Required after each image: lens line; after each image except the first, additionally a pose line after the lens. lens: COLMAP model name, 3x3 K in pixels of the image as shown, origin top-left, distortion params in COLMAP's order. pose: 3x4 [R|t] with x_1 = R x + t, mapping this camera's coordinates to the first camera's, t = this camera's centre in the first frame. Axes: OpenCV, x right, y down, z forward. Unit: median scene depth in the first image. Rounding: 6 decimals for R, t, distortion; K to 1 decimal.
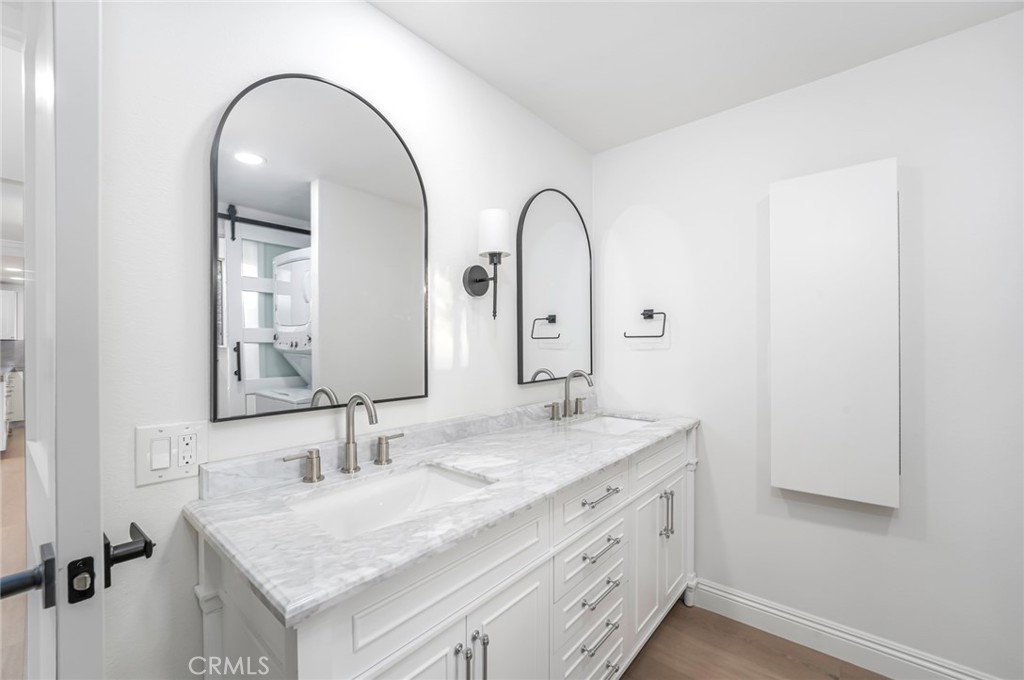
lens RADIAL K [[424.2, 0, 508.5], [0, 424.2, 341.5], [0, 0, 1]] dist [-0.000762, -0.000036]
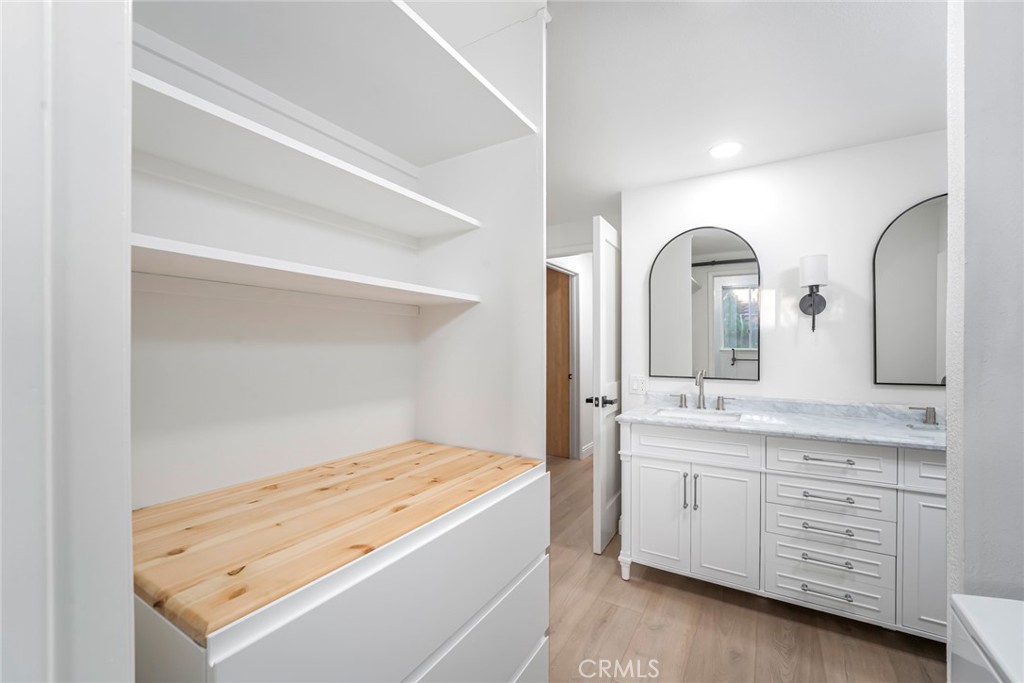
lens RADIAL K [[424.2, 0, 508.5], [0, 424.2, 343.0], [0, 0, 1]] dist [-0.000762, -0.000036]
pose [[0.143390, -0.011458, -0.989600, 1.079032], [0.001556, 0.999934, -0.011352, -0.002592], [0.989665, 0.000088, 0.143398, -0.183917]]
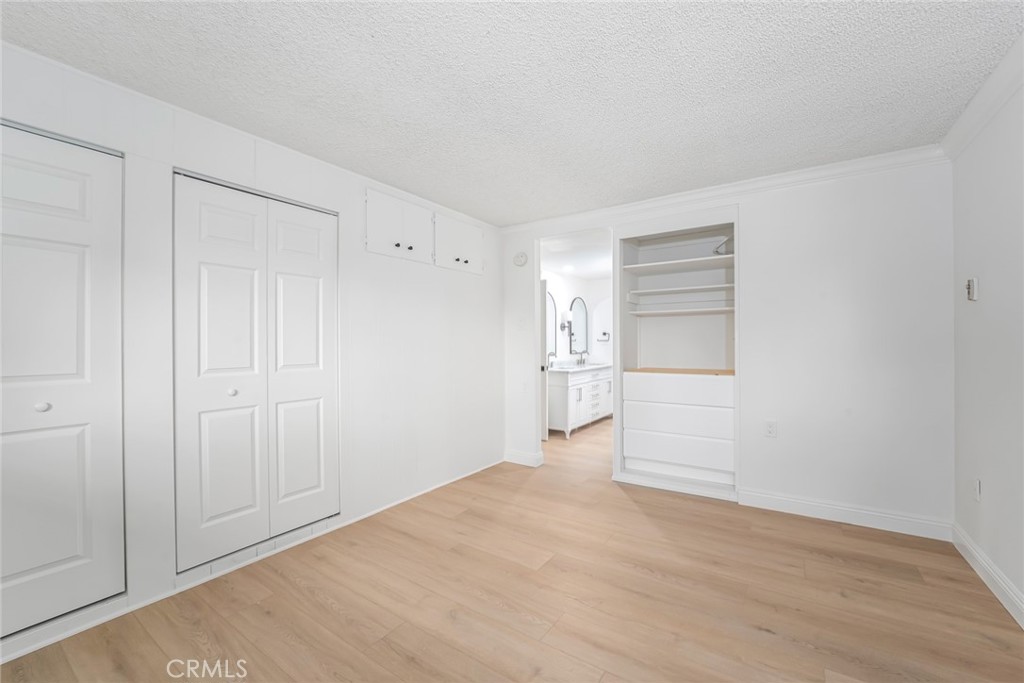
lens RADIAL K [[424.2, 0, 508.5], [0, 424.2, 343.0], [0, 0, 1]] dist [-0.000762, -0.000036]
pose [[0.996566, -0.011570, 0.081992, -0.844208], [0.011596, 0.999933, 0.000155, -0.000765], [-0.081988, 0.000796, 0.996633, -2.742499]]
